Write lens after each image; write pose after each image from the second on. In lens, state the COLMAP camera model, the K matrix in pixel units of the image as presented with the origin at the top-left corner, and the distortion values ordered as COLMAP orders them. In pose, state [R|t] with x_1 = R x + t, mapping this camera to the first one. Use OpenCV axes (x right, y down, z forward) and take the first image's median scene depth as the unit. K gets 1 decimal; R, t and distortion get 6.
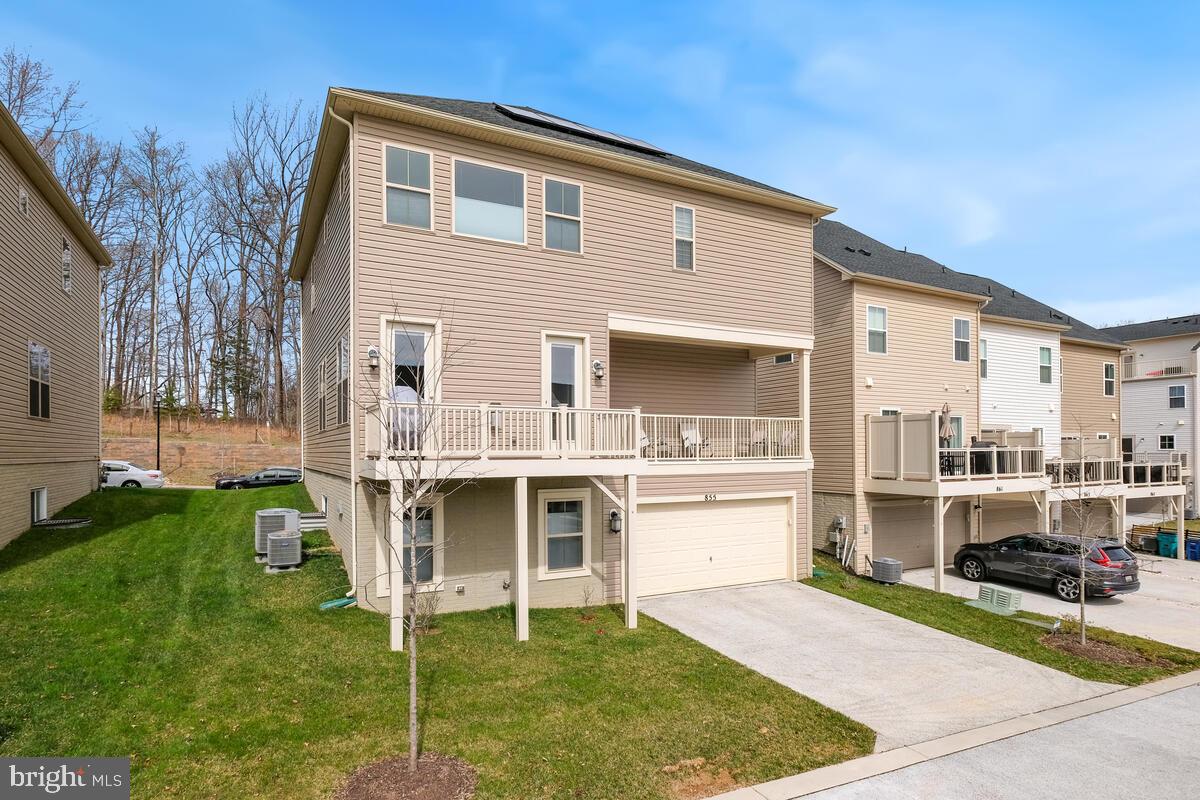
lens RADIAL K [[659.4, 0, 599.3], [0, 659.4, 448.3], [0, 0, 1]] dist [-0.000733, -0.000887]
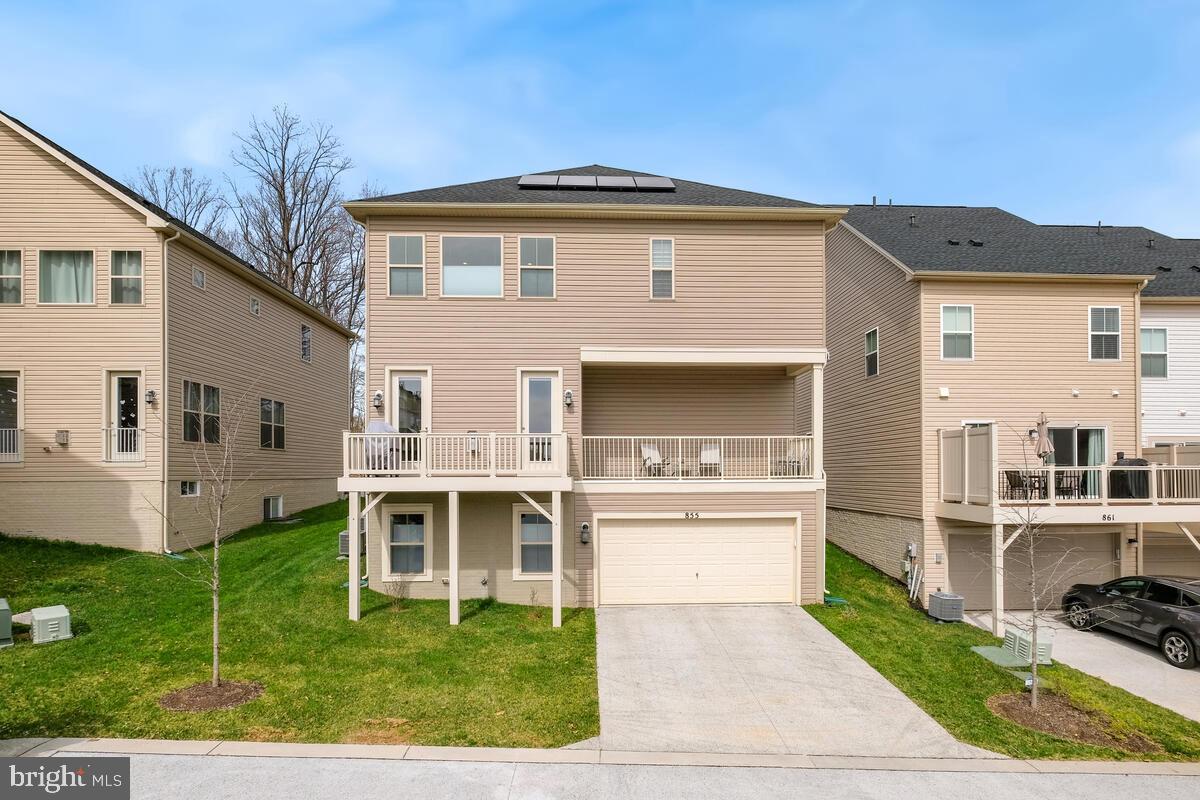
lens RADIAL K [[630.1, 0, 603.4], [0, 630.1, 470.0], [0, 0, 1]] dist [-0.004077, -0.000715]
pose [[0.896681, -0.001549, -0.442675, 0.490146], [0.001861, 0.999998, 0.000270, 0.002966], [0.442674, -0.001066, 0.896682, 0.055839]]
